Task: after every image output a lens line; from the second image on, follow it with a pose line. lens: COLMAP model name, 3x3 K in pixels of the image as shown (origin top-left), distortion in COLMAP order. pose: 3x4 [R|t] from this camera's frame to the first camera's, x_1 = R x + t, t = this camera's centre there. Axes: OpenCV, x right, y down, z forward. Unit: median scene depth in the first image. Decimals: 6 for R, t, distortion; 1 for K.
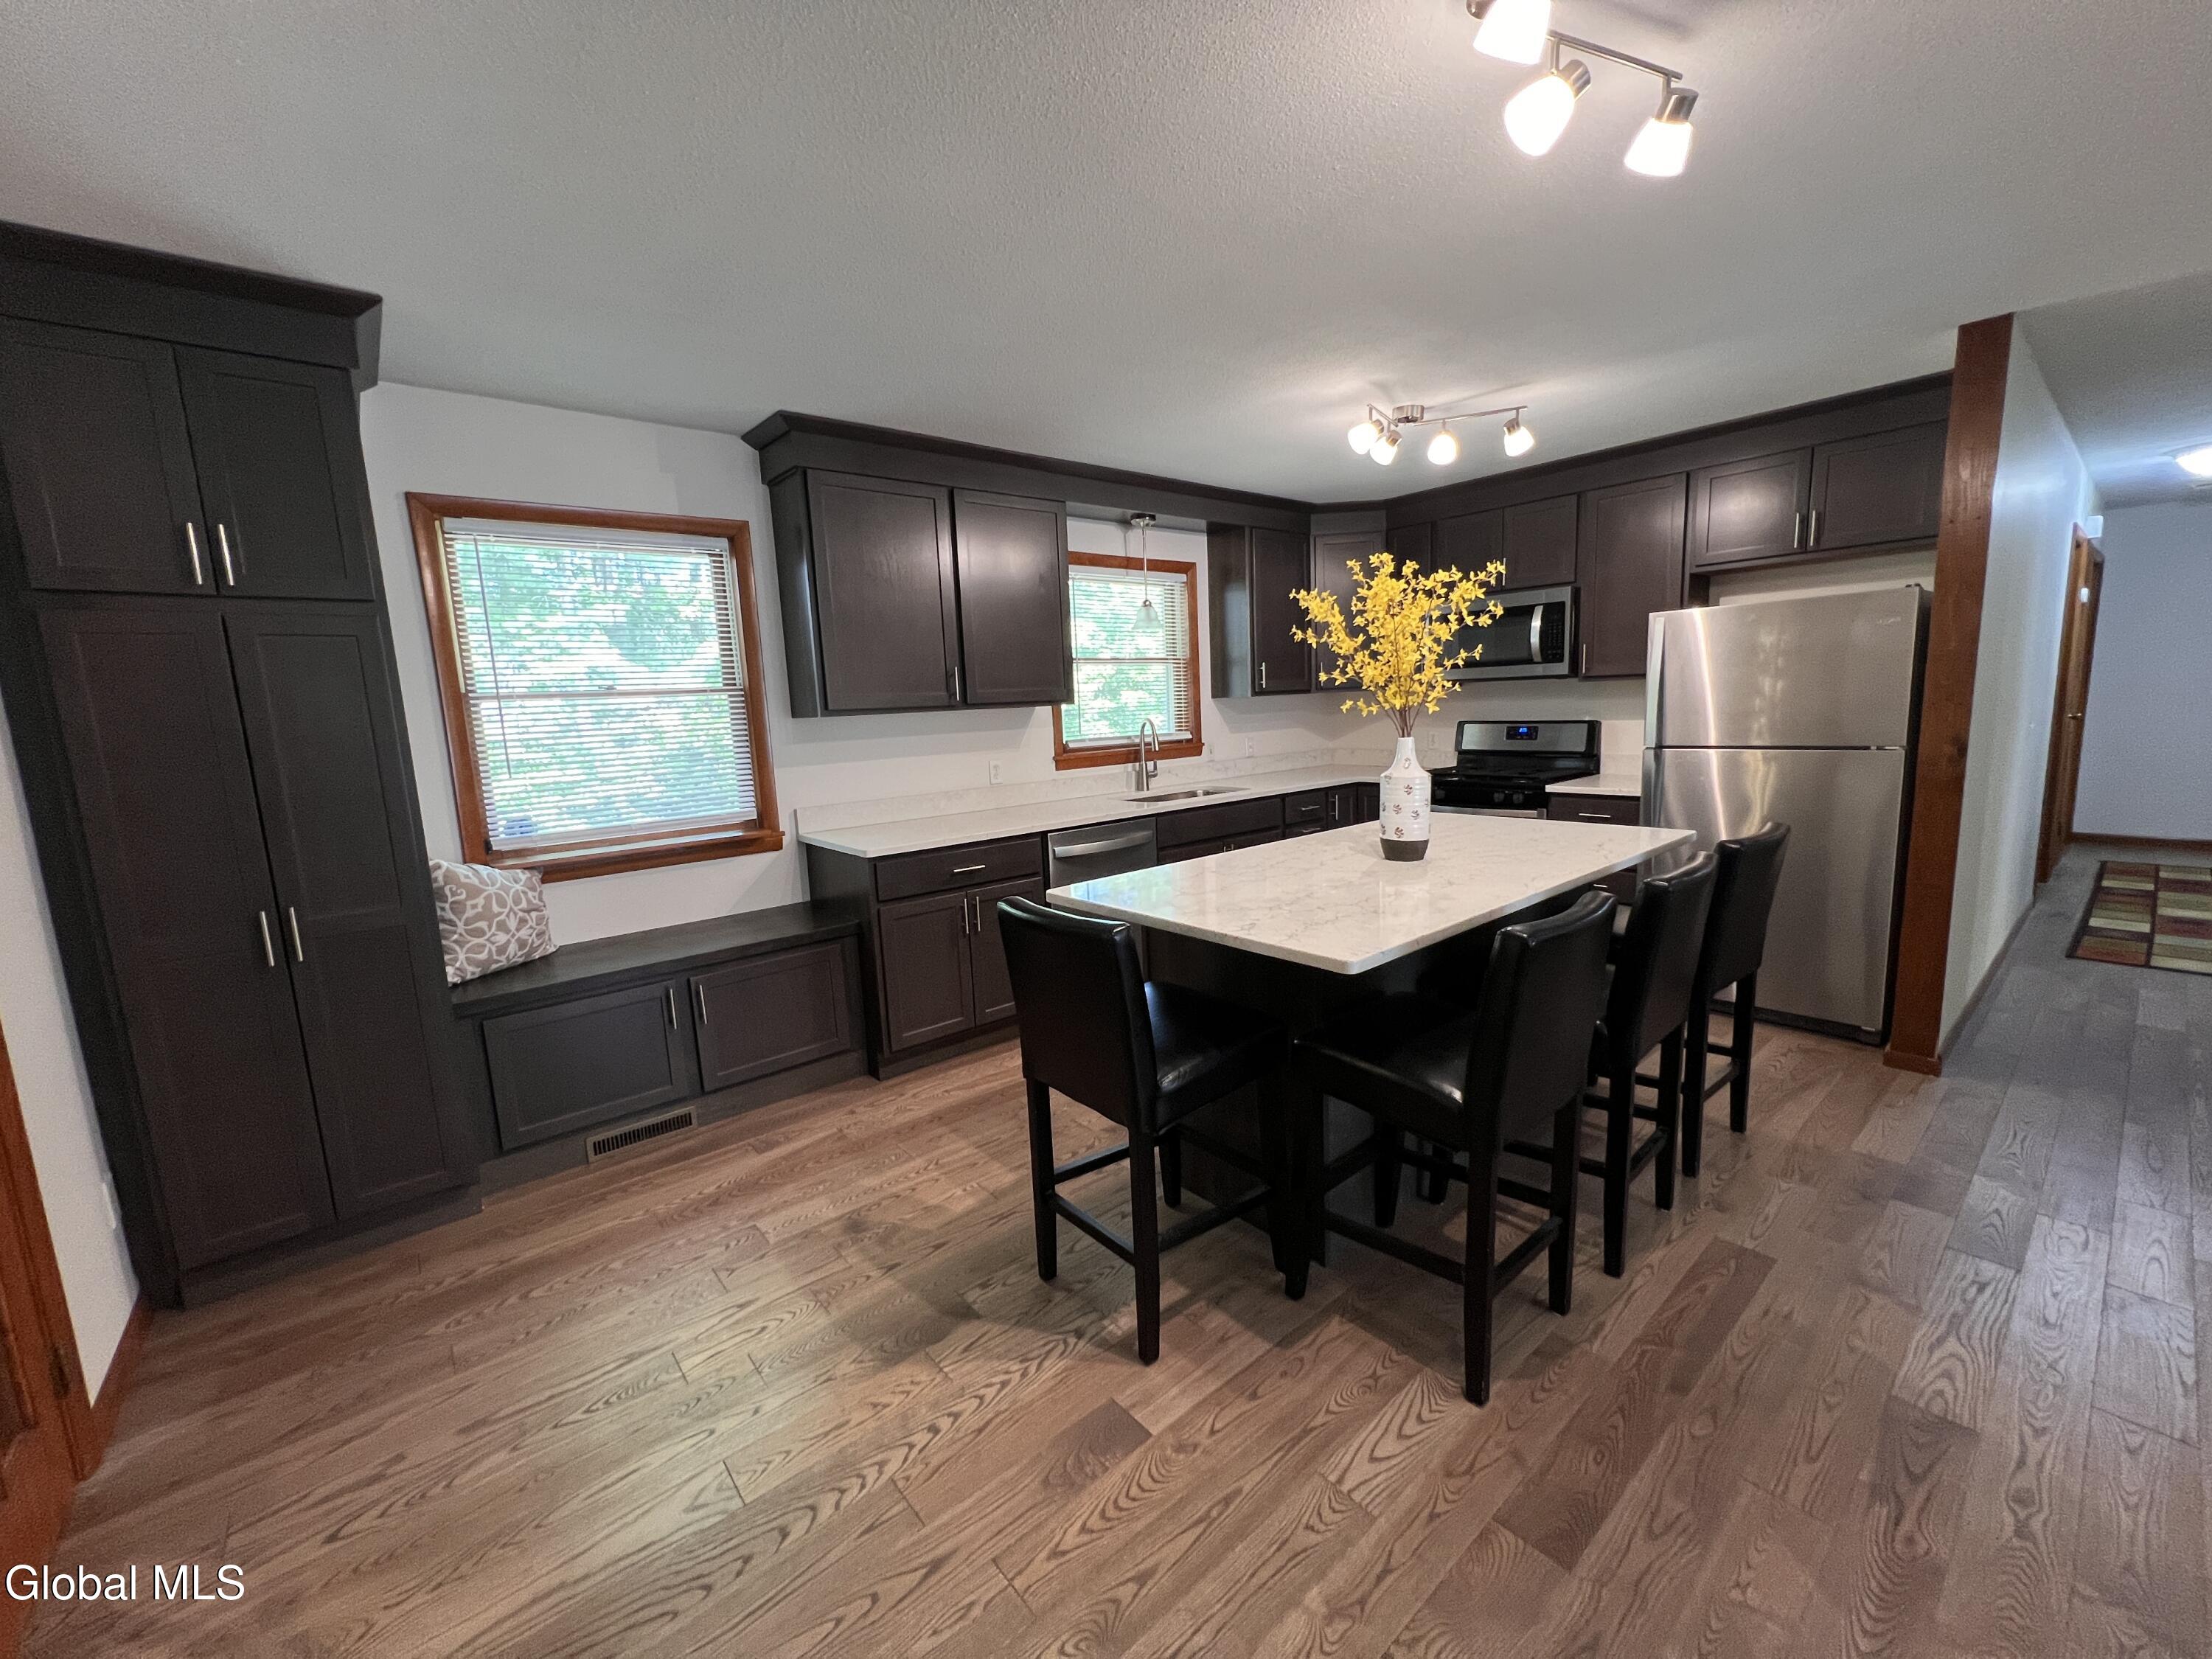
lens RADIAL K [[884.1, 0, 1105.4], [0, 884.1, 832.9], [0, 0, 1]] dist [0.002261, -0.000566]
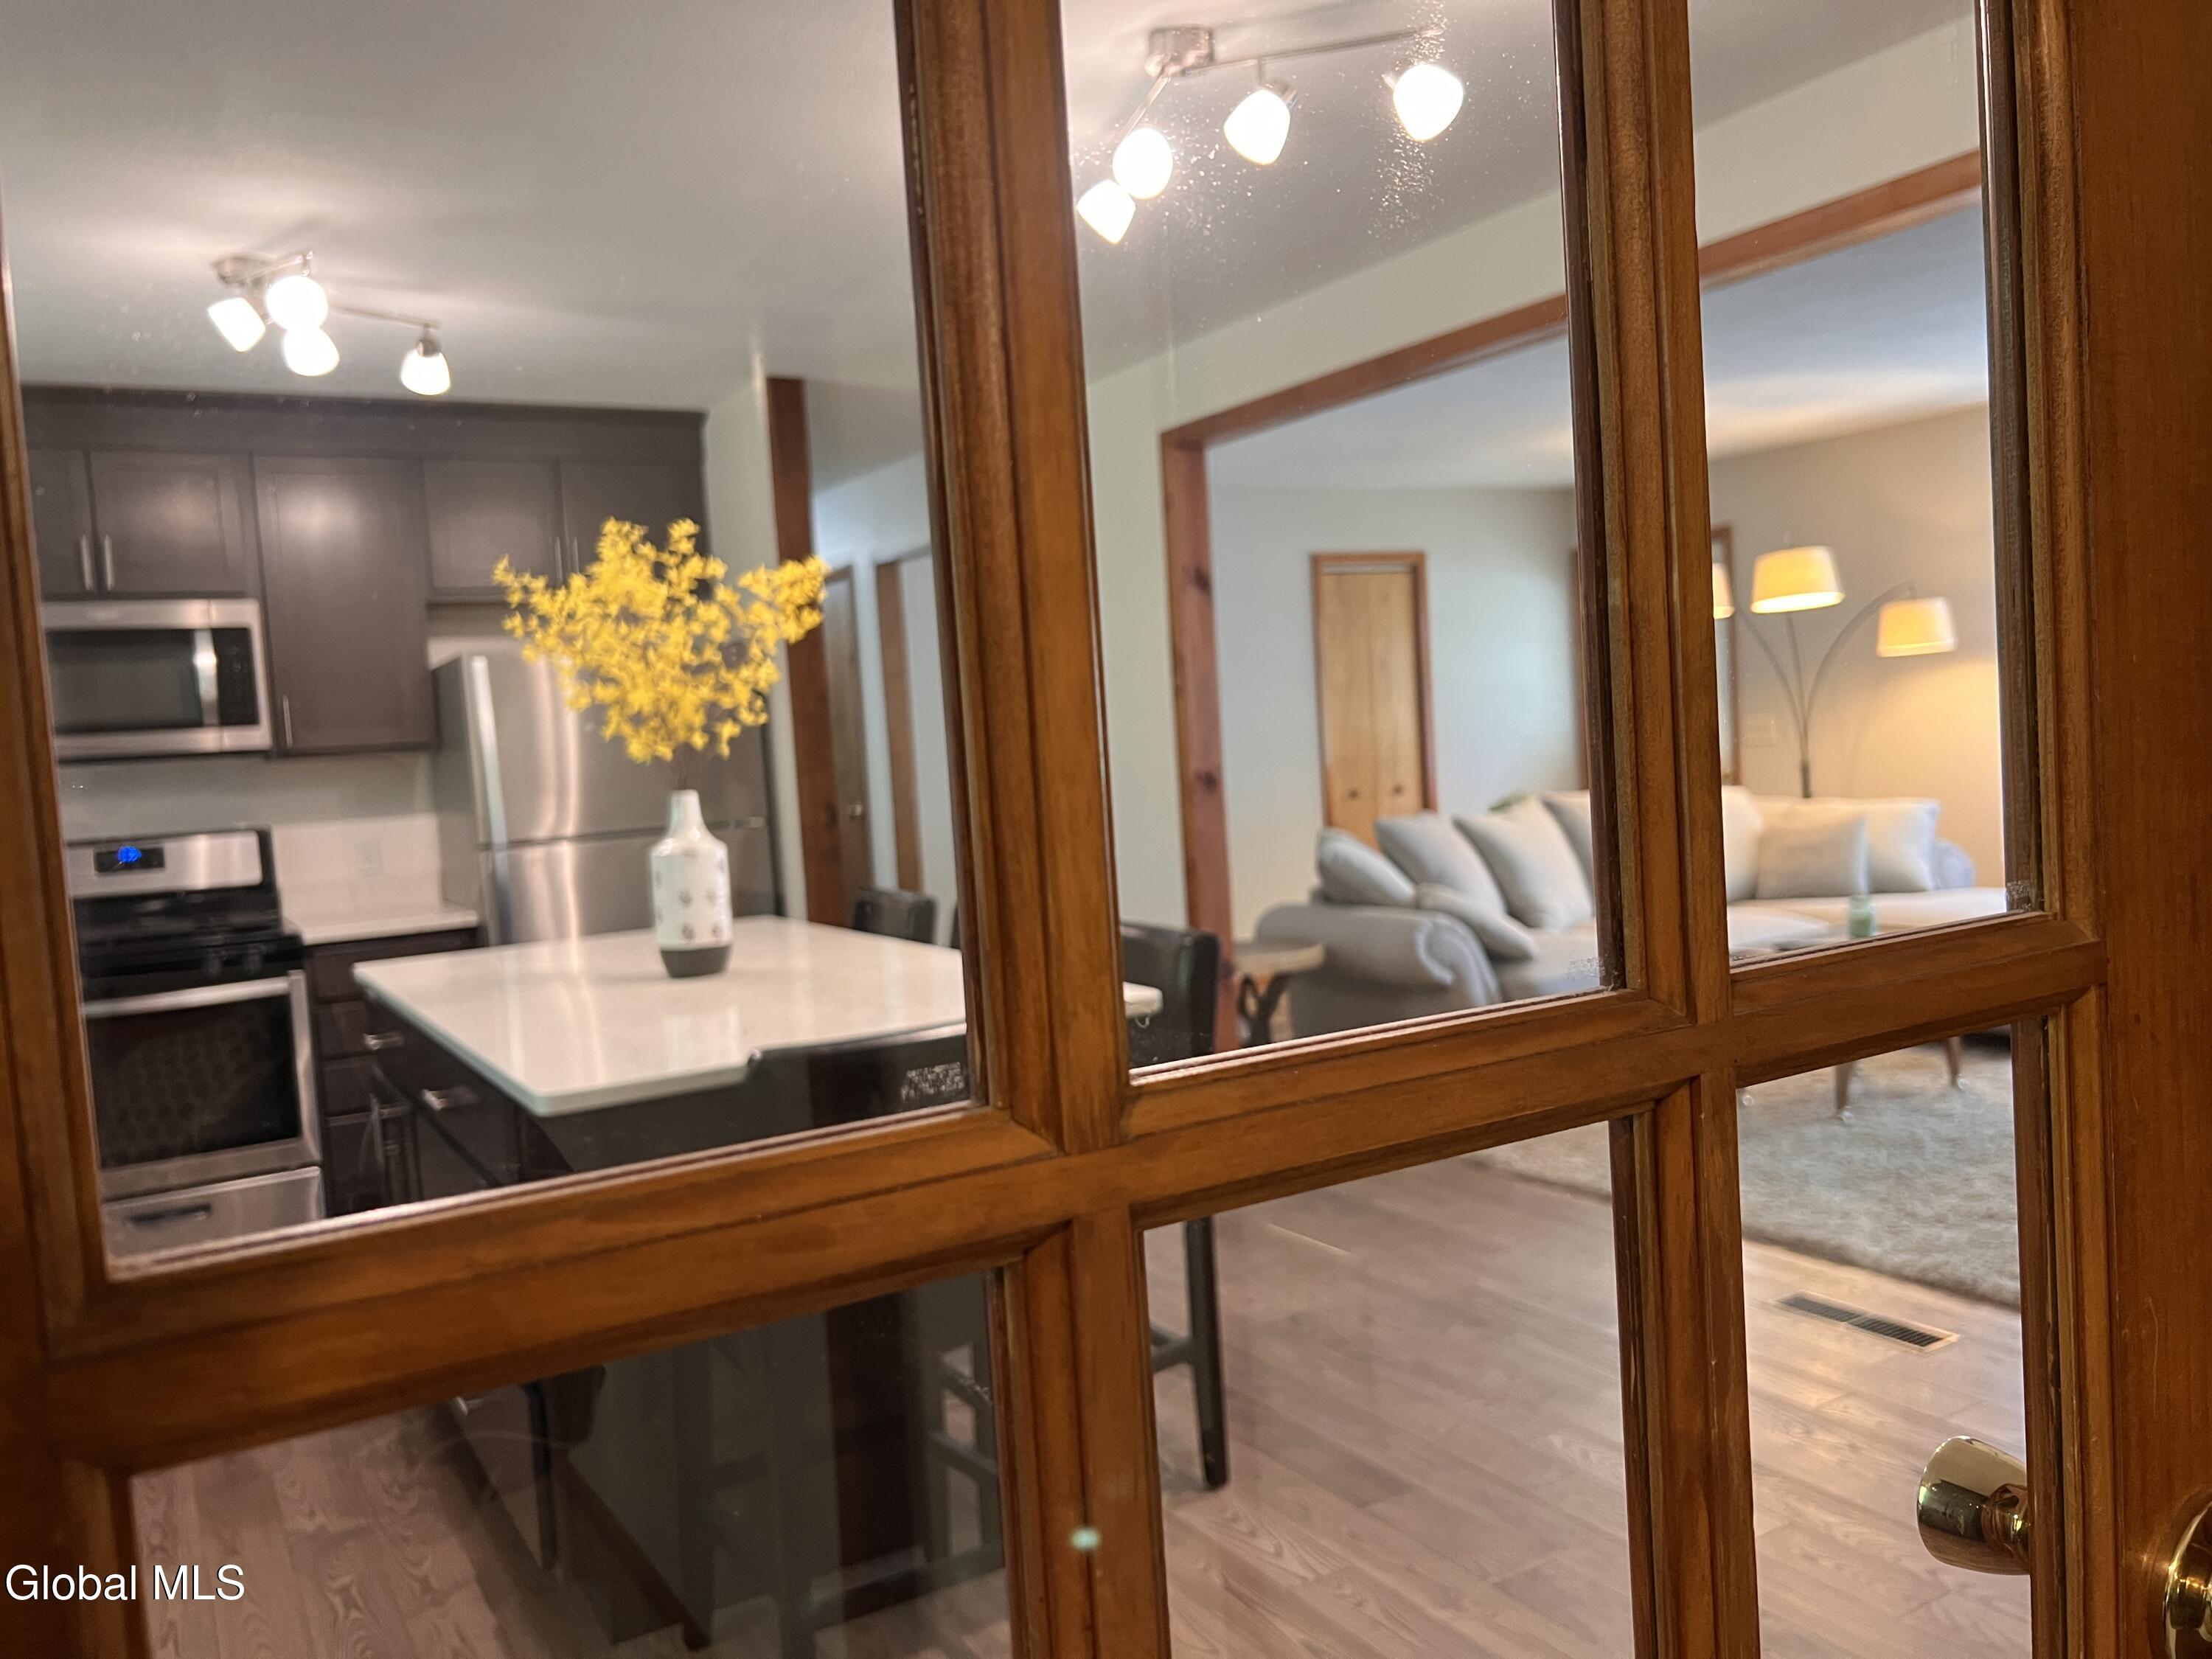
lens RADIAL K [[1688.7, 0, 1117.5], [0, 1688.7, 843.1], [0, 0, 1]] dist [0.042869, -0.043026]
pose [[0.161352, -0.032421, 0.986364, -0.675312], [0.199355, 0.979927, -0.000402, -0.005120], [-0.966552, 0.196702, 0.164577, 0.369581]]
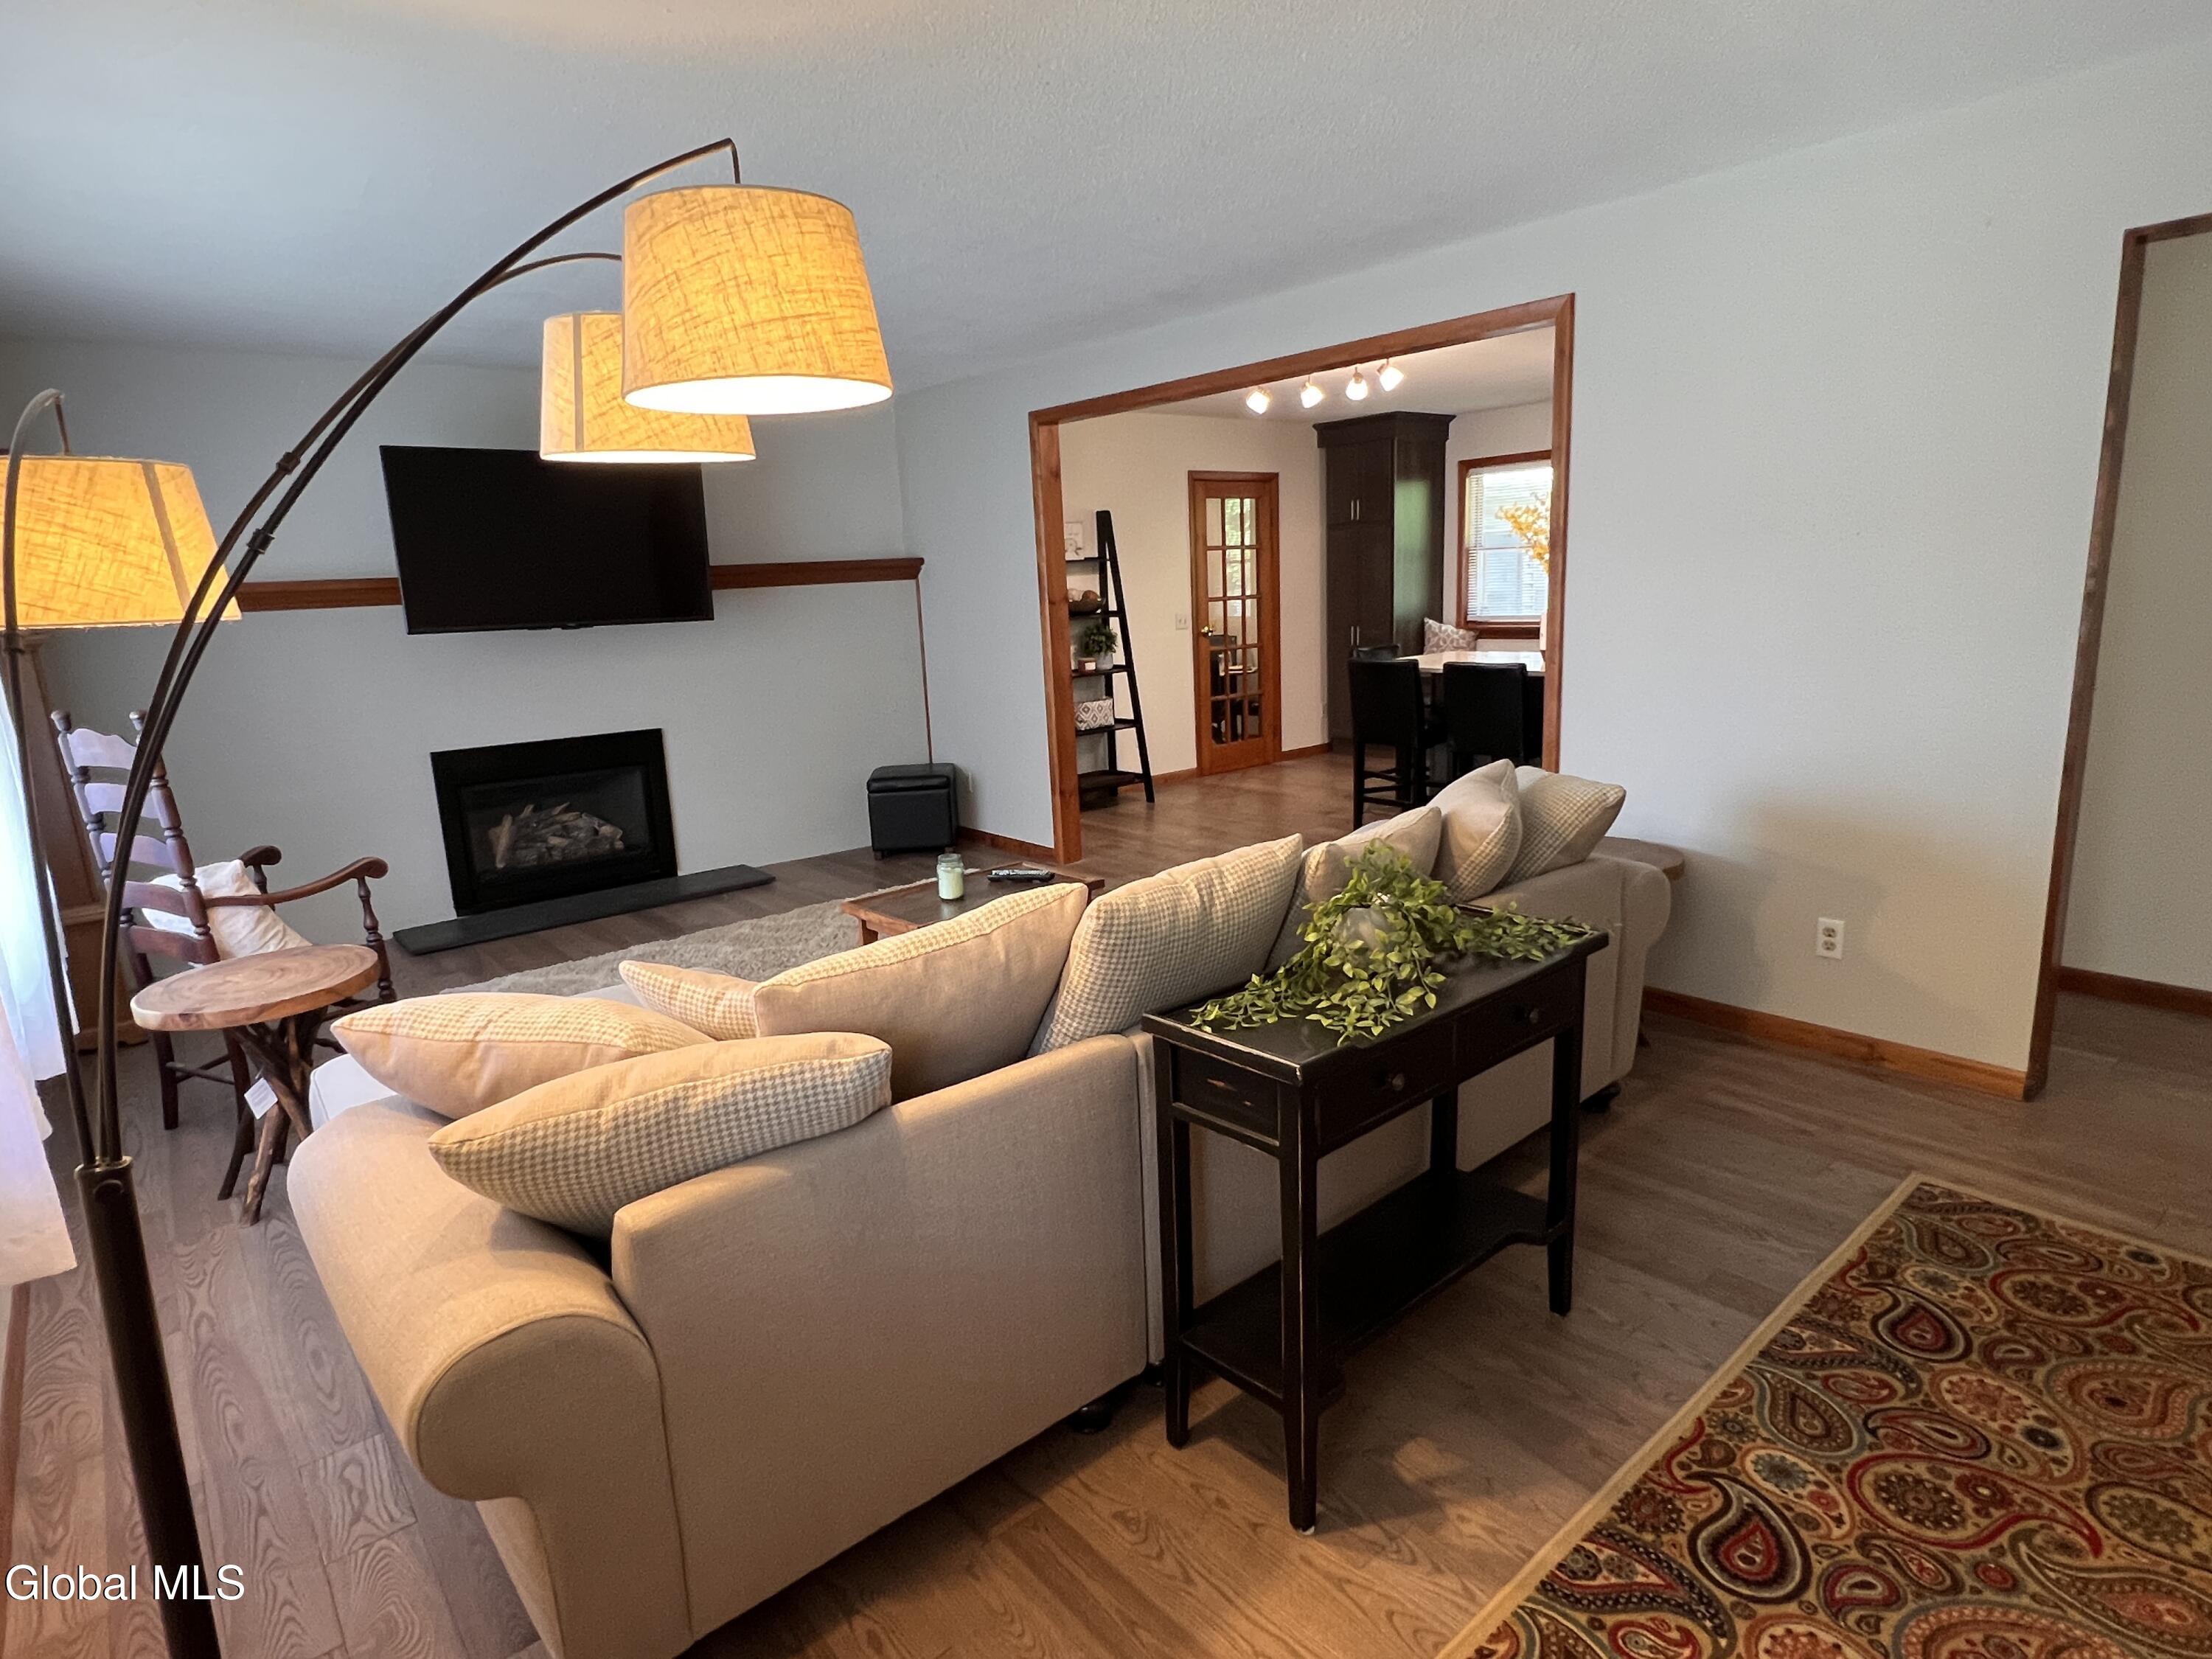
lens RADIAL K [[1165.4, 0, 1098.9], [0, 1165.4, 832.0], [0, 0, 1]] dist [0.001506, 0.000028]
pose [[0.001063, 0.255119, -0.966909, 2.069018], [-0.100069, 0.962083, 0.253736, -0.108566], [0.994980, 0.096487, 0.026552, 0.058943]]
